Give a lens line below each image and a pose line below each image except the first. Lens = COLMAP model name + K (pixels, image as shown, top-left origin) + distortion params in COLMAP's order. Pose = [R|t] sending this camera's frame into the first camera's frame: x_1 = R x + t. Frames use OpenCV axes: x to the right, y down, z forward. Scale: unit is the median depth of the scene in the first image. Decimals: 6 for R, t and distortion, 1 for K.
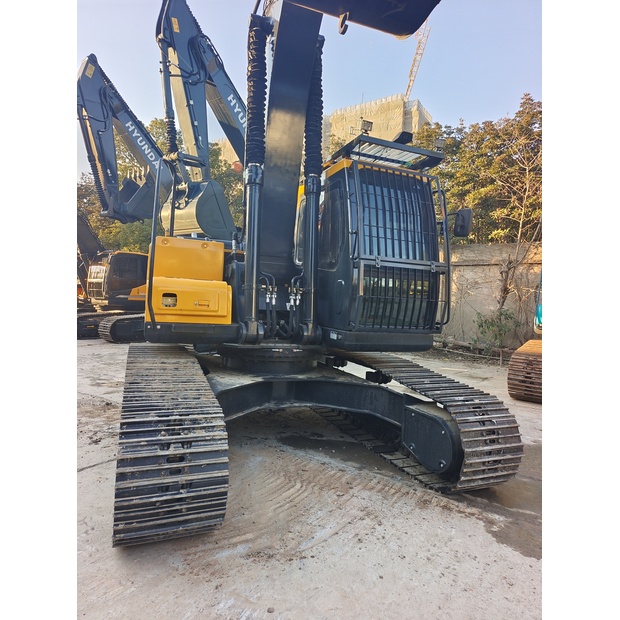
lens RADIAL K [[411.9, 0, 314.5], [0, 411.9, 310.9], [0, 0, 1]] dist [0.023567, -0.005634]
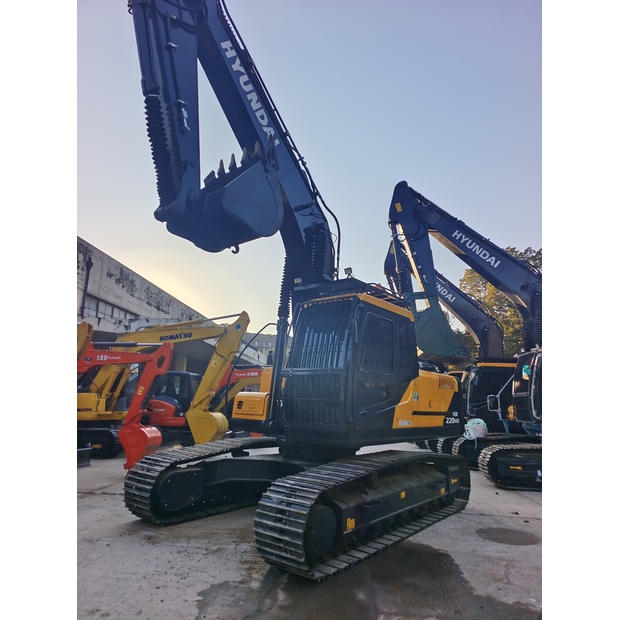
lens RADIAL K [[411.9, 0, 314.5], [0, 411.9, 310.9], [0, 0, 1]] dist [0.023567, -0.005634]
pose [[0.515651, -0.214035, -0.829634, 1.611929], [-0.035842, 0.962059, -0.270476, 0.061036], [0.856049, 0.169207, 0.488415, 0.423140]]
